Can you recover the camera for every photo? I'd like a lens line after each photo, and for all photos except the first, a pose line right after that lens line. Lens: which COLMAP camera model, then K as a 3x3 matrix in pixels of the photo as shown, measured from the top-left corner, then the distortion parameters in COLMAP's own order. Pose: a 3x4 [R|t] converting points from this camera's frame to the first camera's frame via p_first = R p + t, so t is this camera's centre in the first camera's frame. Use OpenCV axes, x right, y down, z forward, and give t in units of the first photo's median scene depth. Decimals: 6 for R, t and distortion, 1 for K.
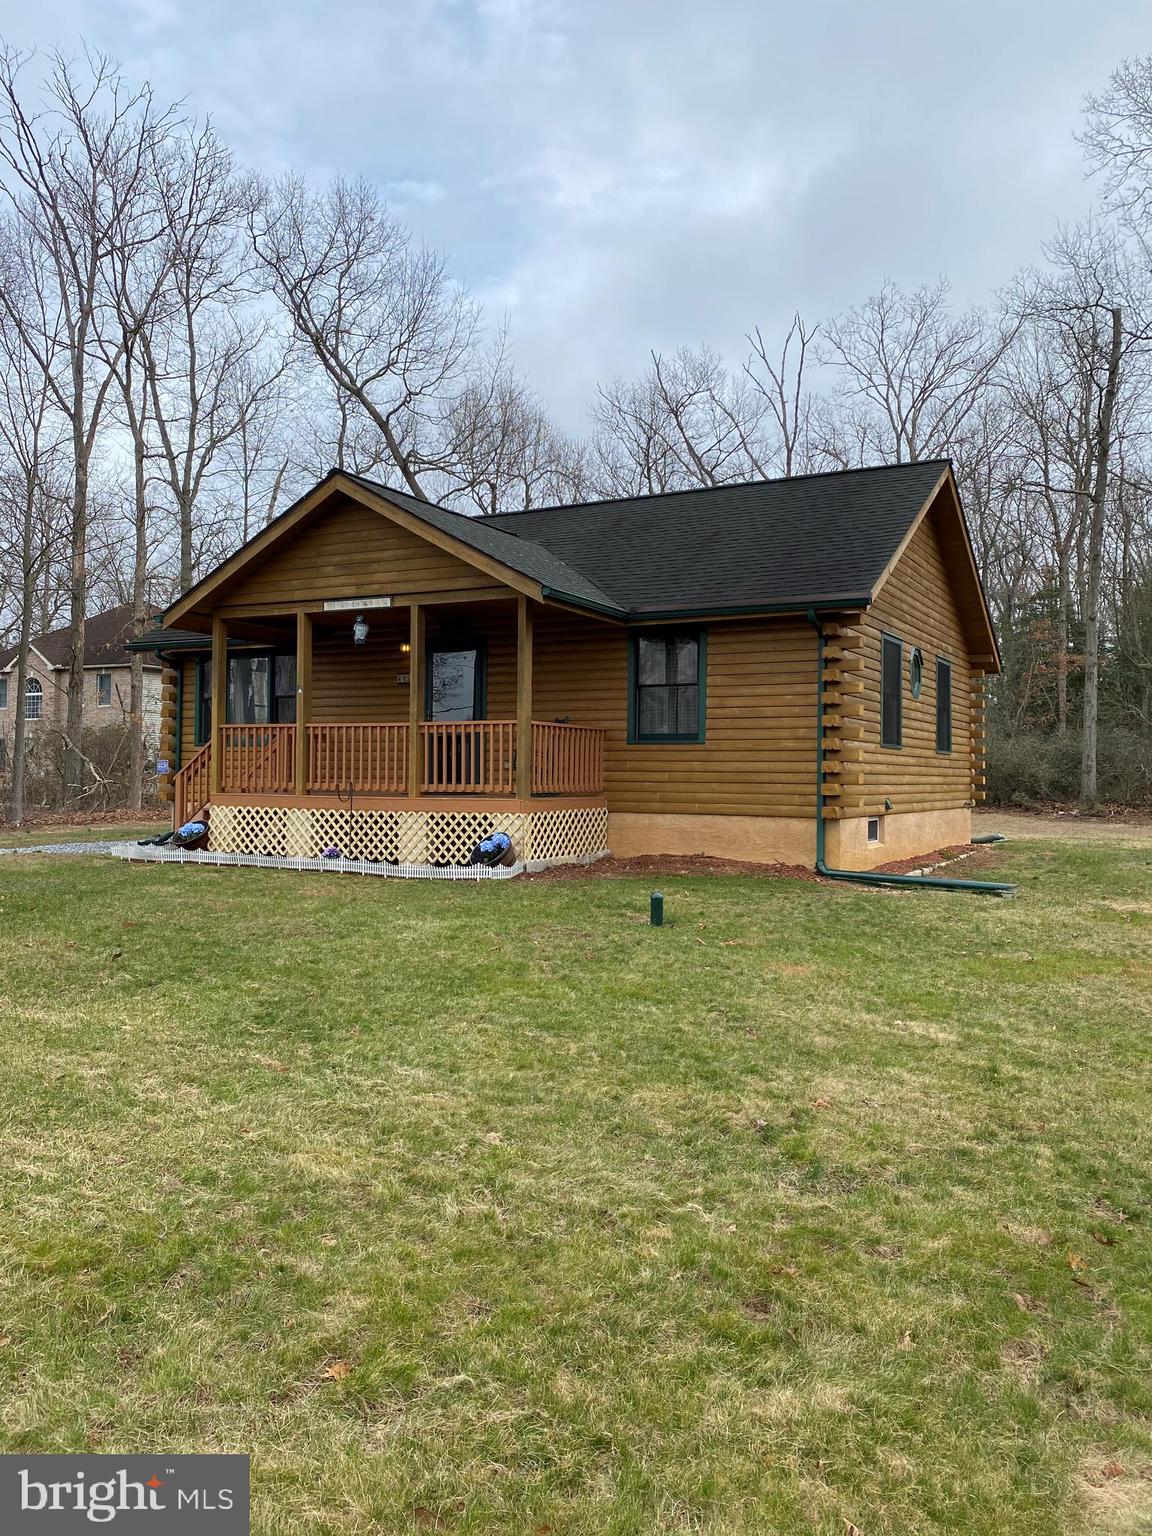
lens RADIAL K [[1176.0, 0, 584.7], [0, 1176.0, 761.2], [0, 0, 1]] dist [0.045725, -0.061270]
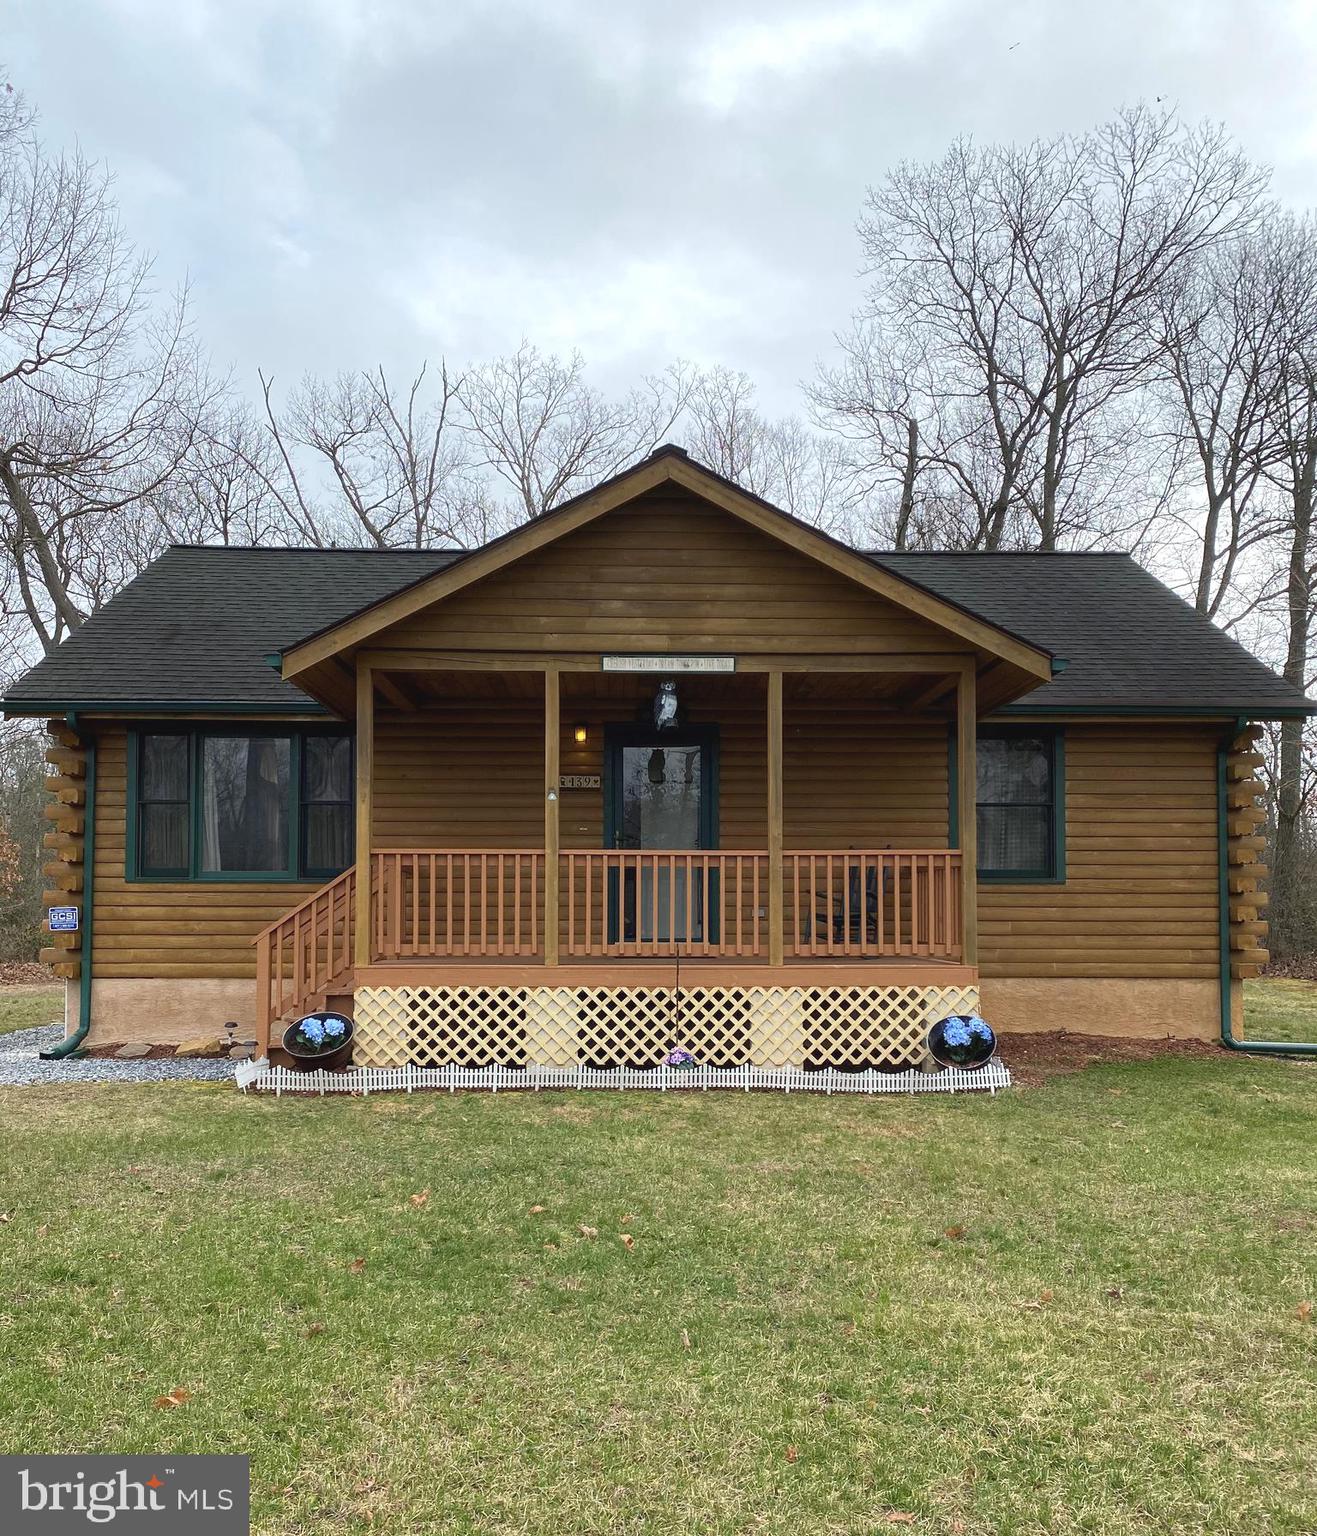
lens RADIAL K [[1354.1, 0, 656.5], [0, 1354.1, 874.1], [0, 0, 1]] dist [0.087193, -0.174971]
pose [[0.873542, 0.005557, 0.486717, -0.555032], [0.001197, 0.999907, -0.013563, -0.009569], [-0.486748, 0.012430, 0.873454, 0.362648]]
